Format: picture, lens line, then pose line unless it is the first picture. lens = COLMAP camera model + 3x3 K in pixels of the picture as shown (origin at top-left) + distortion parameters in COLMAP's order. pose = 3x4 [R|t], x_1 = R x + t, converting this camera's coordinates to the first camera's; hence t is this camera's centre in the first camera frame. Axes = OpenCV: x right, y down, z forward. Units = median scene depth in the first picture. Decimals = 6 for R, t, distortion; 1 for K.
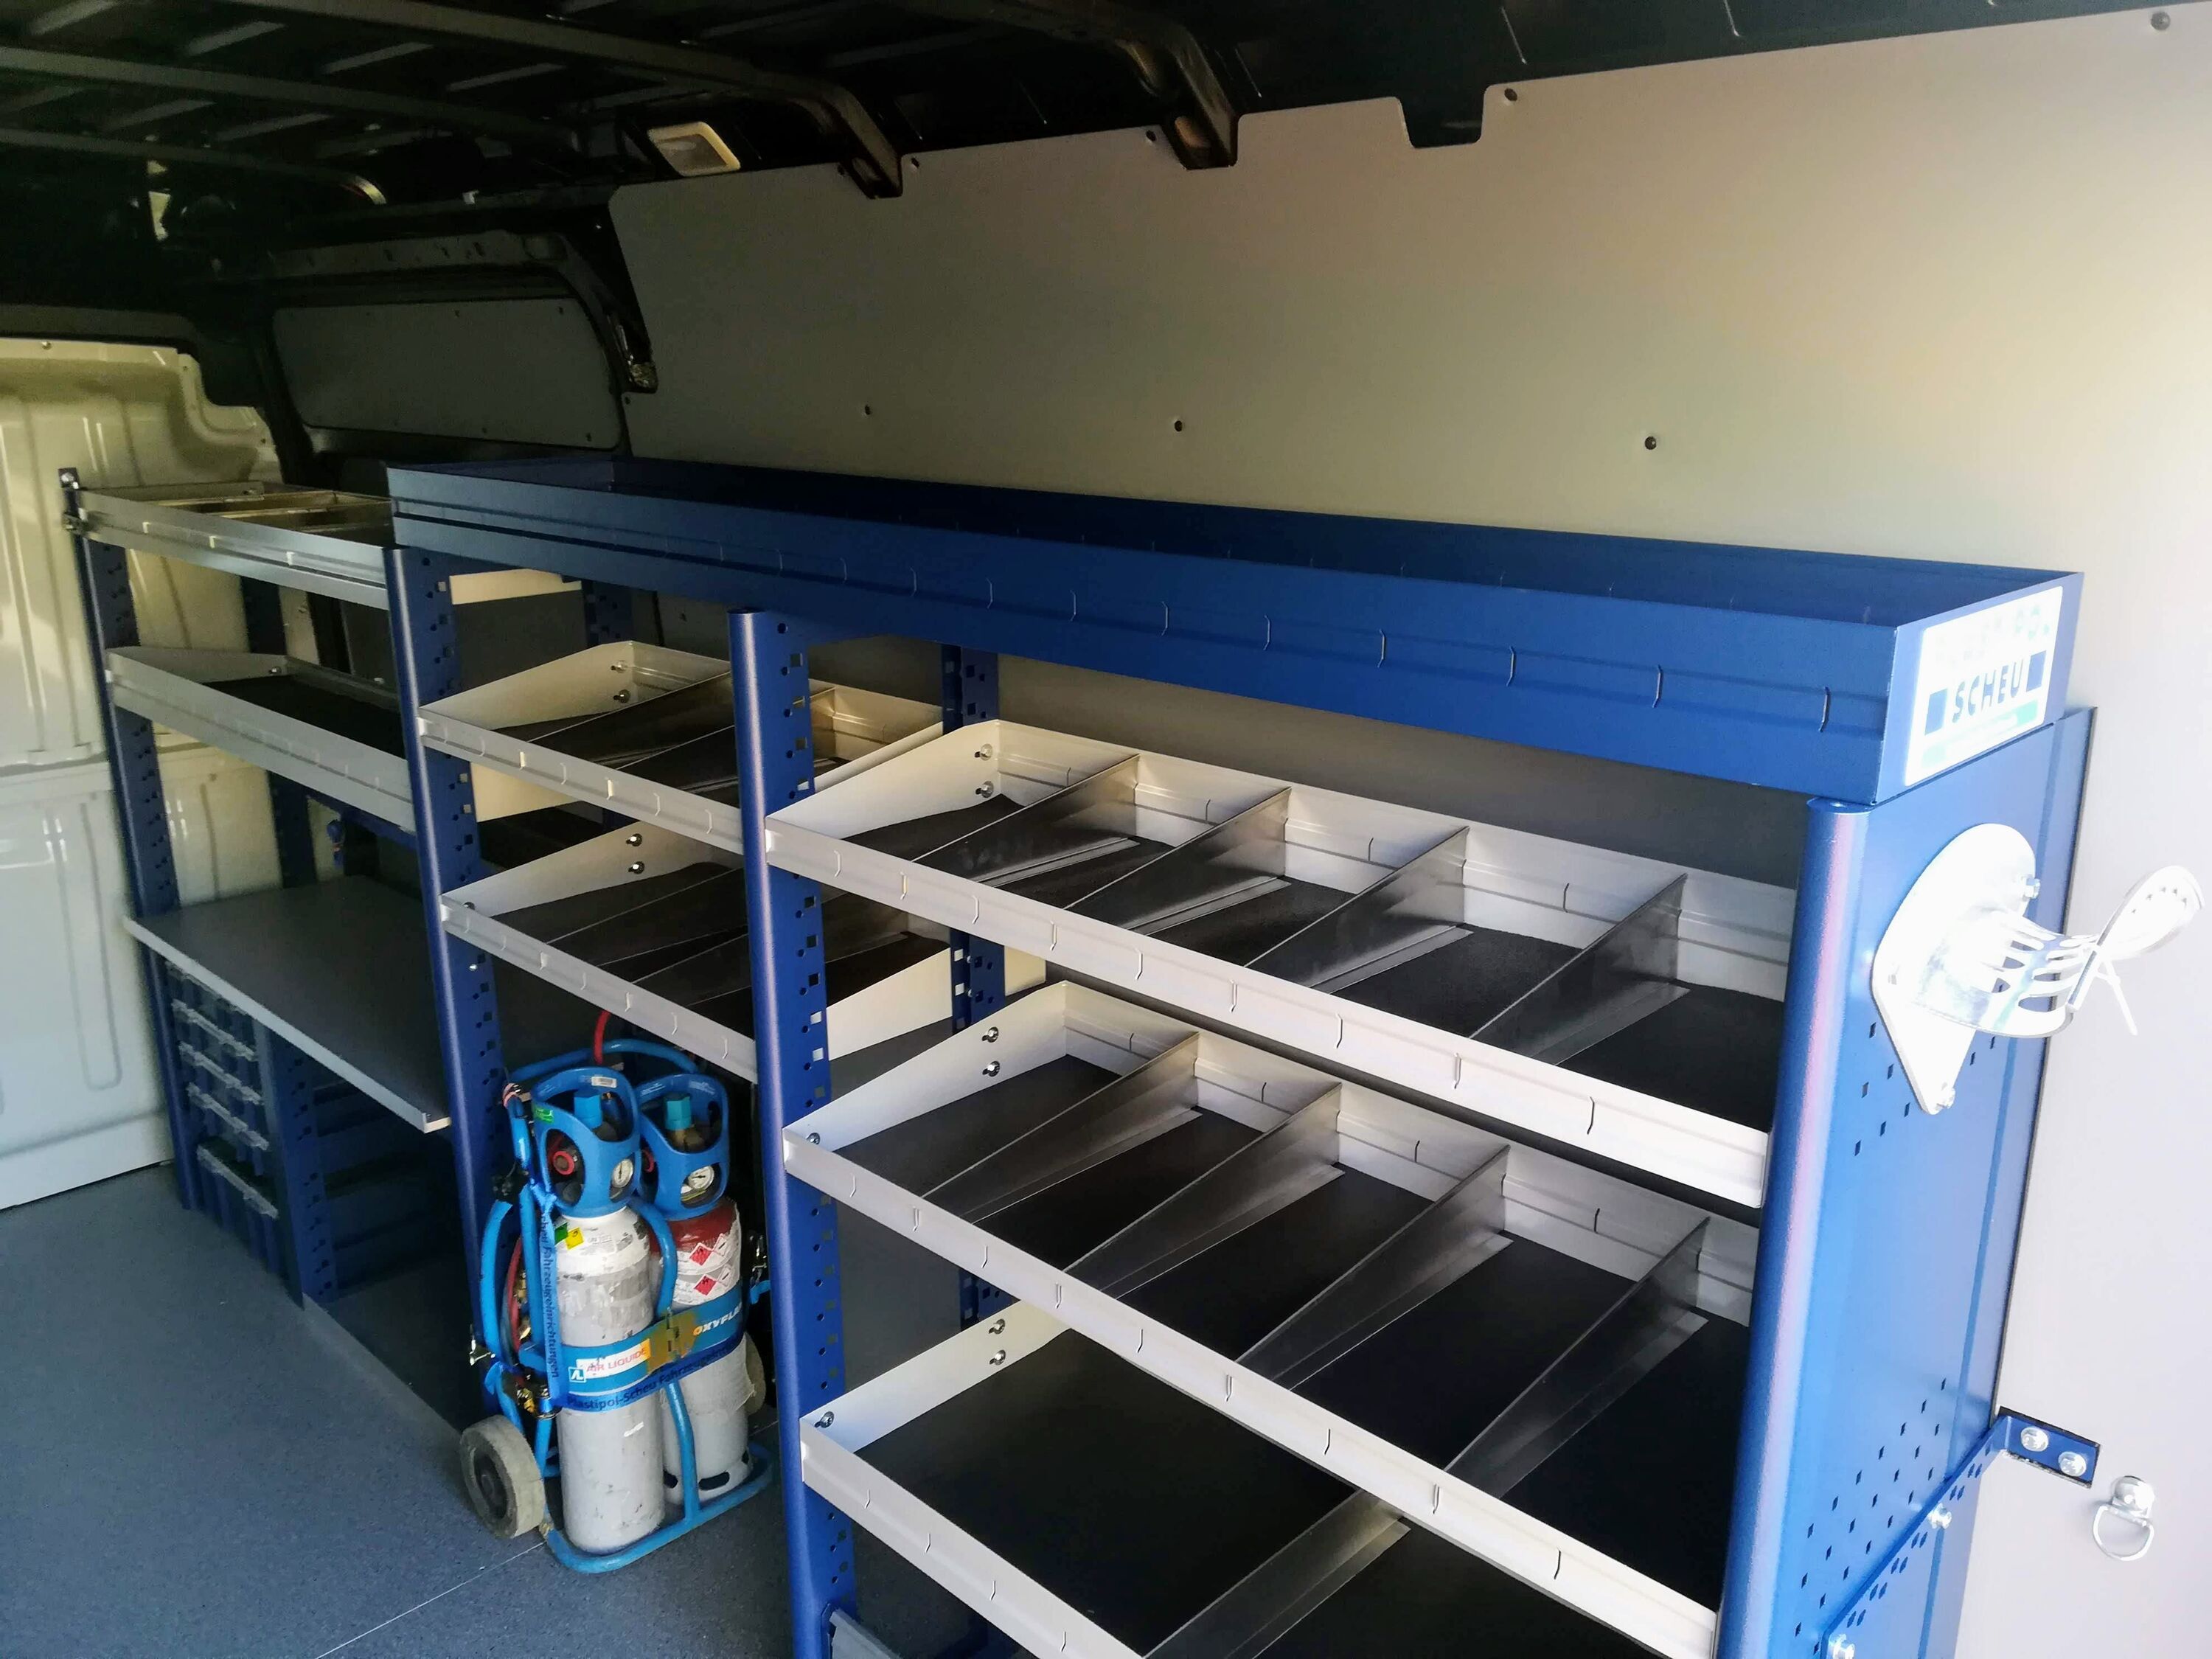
lens RADIAL K [[1744.1, 0, 1095.6], [0, 1744.1, 837.5], [0, 0, 1]] dist [0.055932, -0.078977]
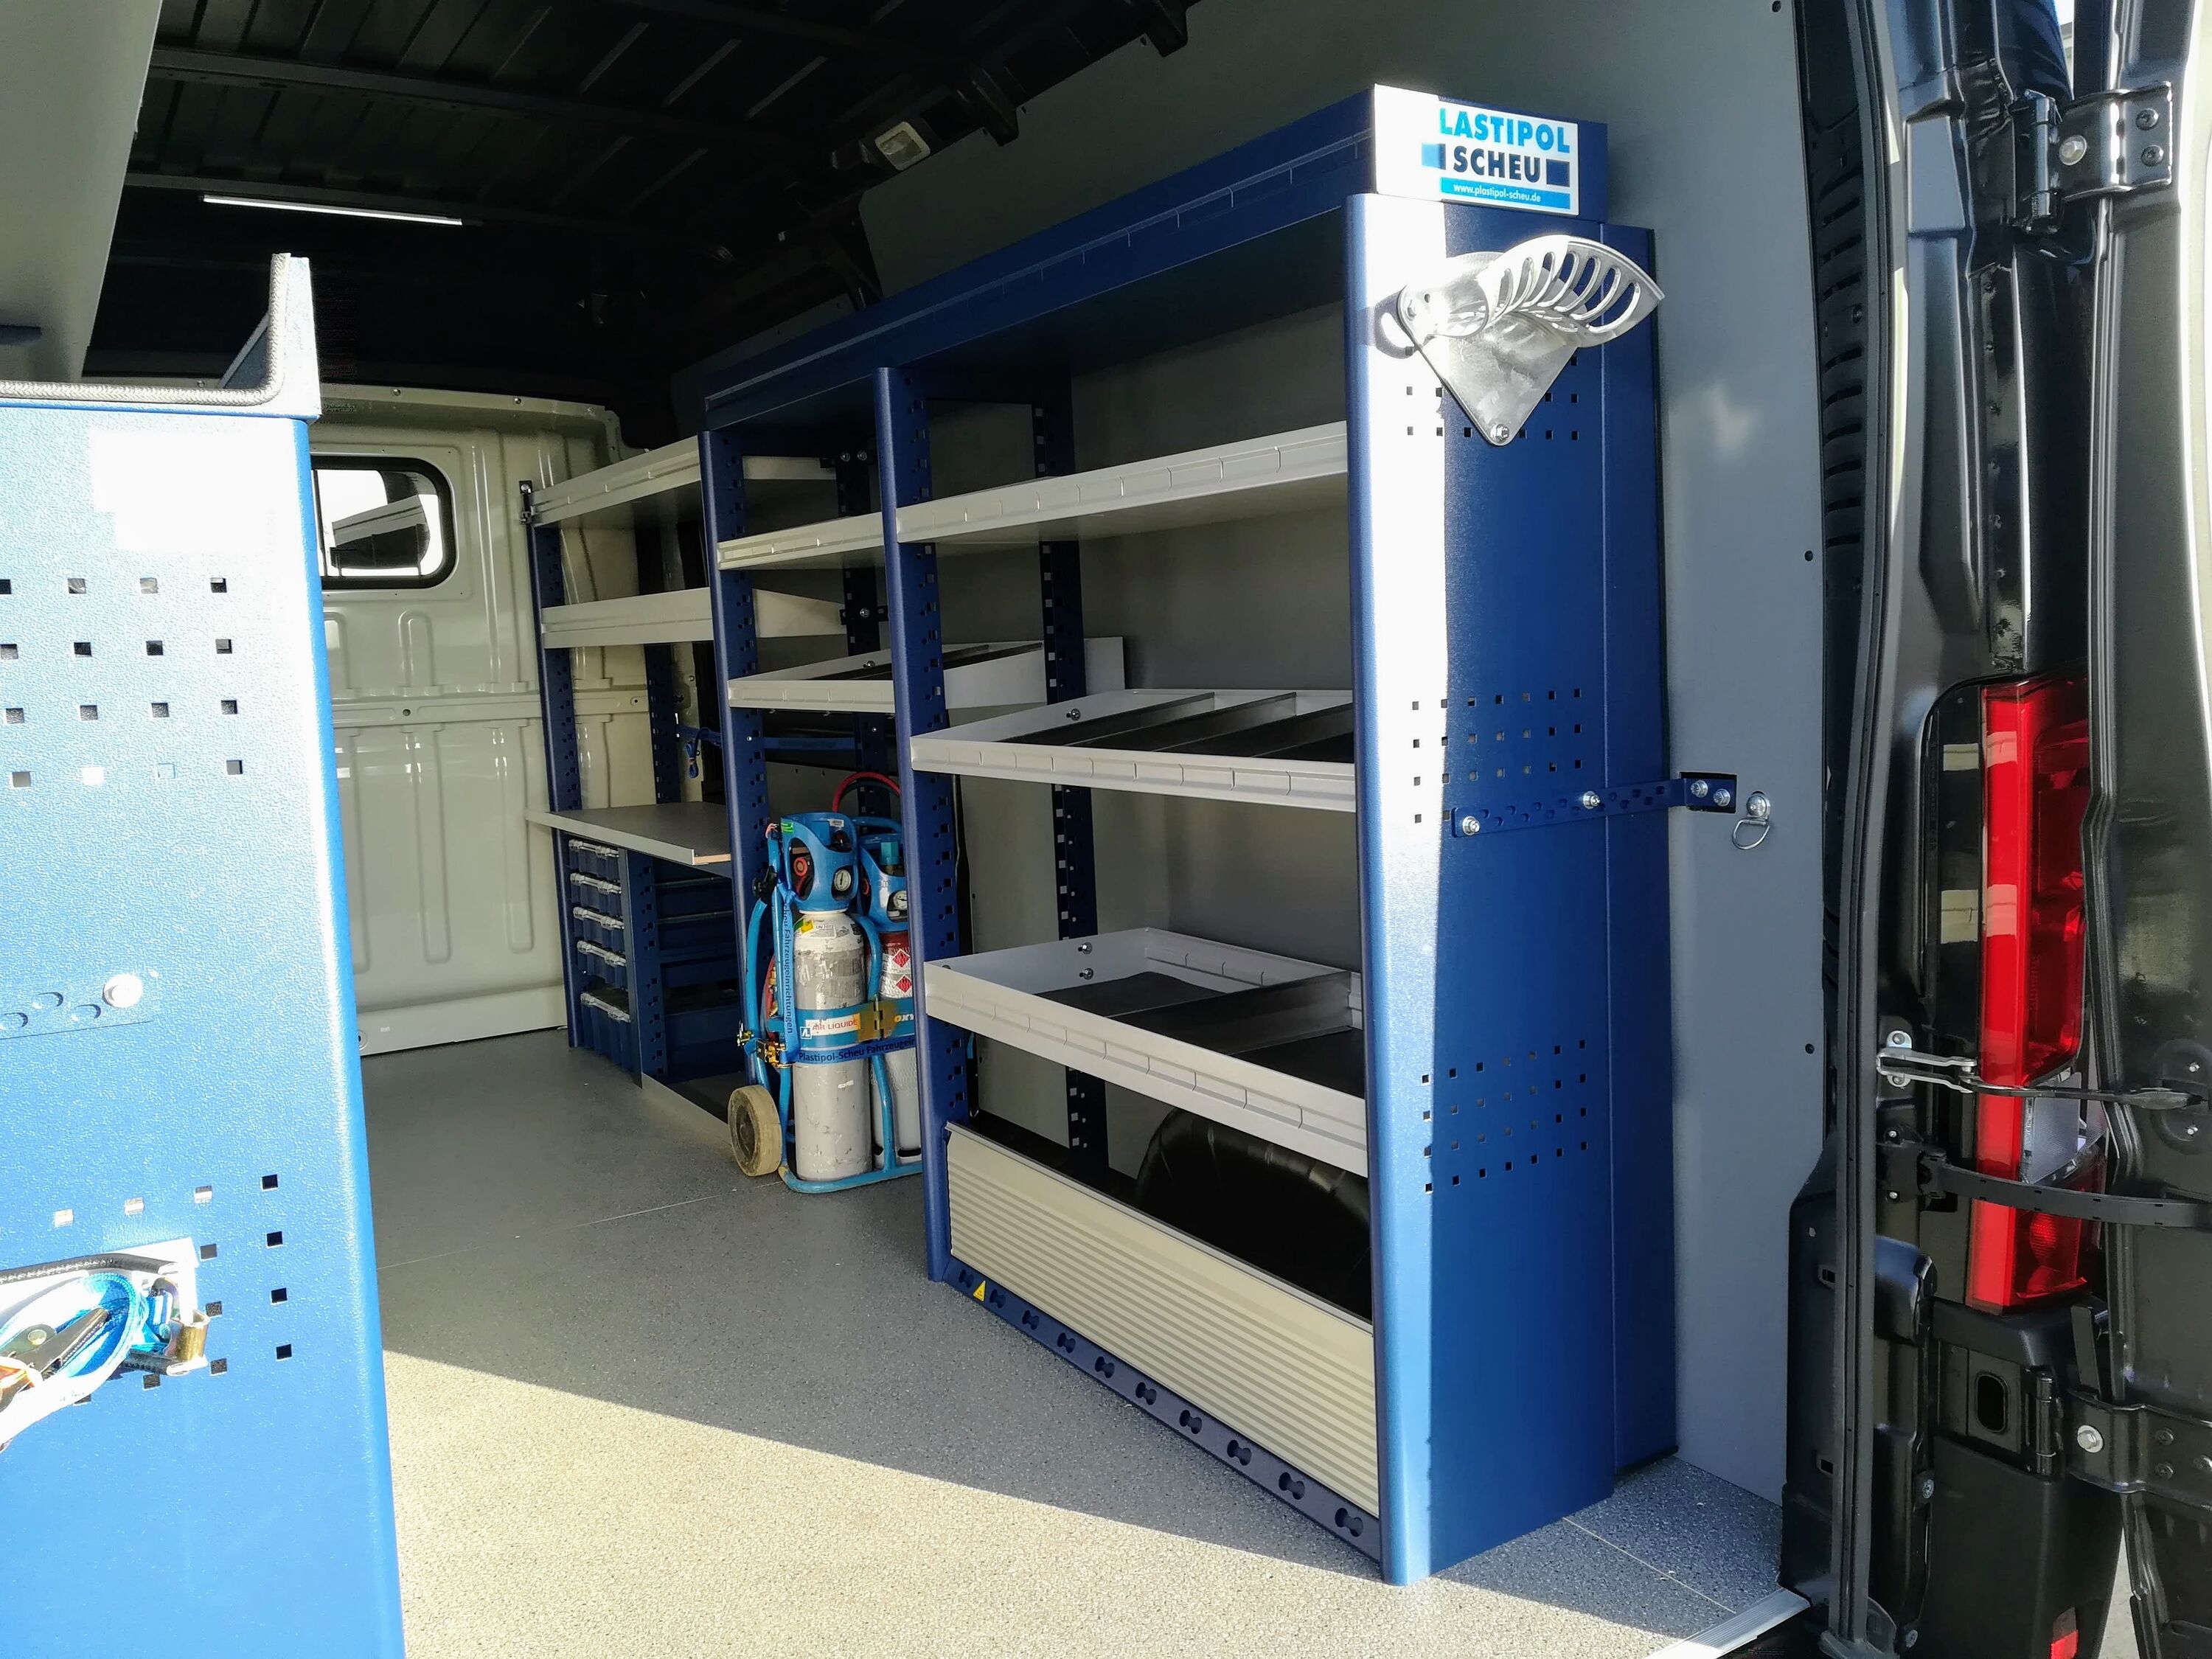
lens RADIAL K [[1735.5, 0, 1106.0], [0, 1735.5, 829.5], [0, 0, 1]] dist [0.114737, -0.082215]
pose [[0.973007, -0.017074, -0.230144, 0.237172], [-0.020866, 0.986666, -0.161414, 0.361158], [0.229831, 0.161859, 0.959677, -0.251149]]
